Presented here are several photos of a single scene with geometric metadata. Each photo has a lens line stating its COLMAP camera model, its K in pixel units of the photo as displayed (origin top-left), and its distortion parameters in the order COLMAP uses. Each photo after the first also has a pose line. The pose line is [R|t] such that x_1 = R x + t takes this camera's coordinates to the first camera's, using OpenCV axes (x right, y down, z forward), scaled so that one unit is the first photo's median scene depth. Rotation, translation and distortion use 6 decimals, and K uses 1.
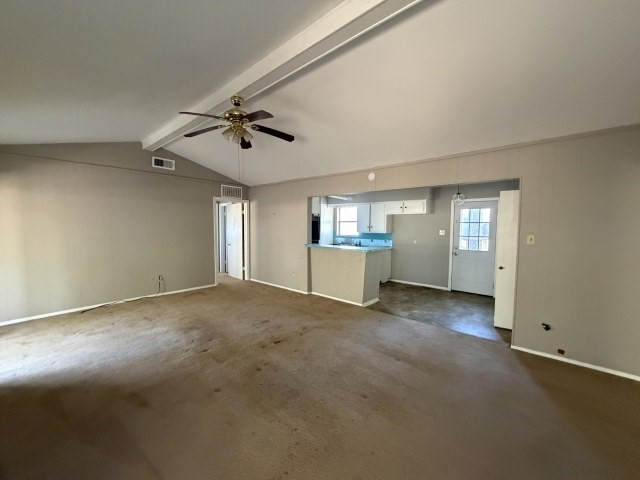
lens RADIAL K [[257.7, 0, 318.6], [0, 257.7, 240.6], [0, 0, 1]] dist [-0.000990, -0.000143]
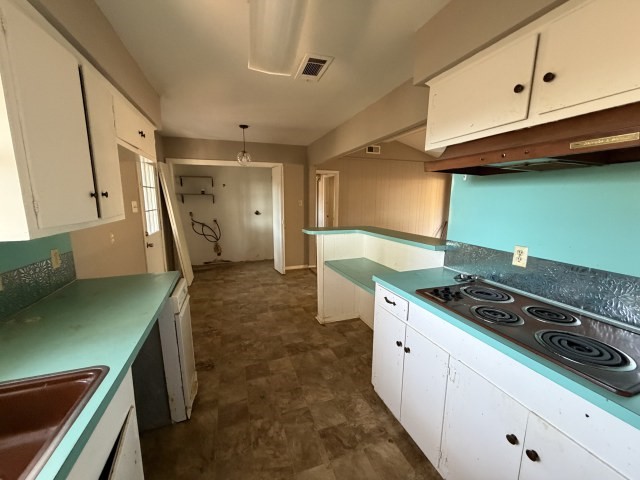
lens RADIAL K [[257.7, 0, 318.6], [0, 257.7, 240.6], [0, 0, 1]] dist [-0.000990, -0.000143]
pose [[-0.875597, -0.092702, 0.474064, -0.051658], [0.015016, 0.975714, 0.218532, -0.097823], [-0.482810, 0.198464, -0.852940, 1.805664]]
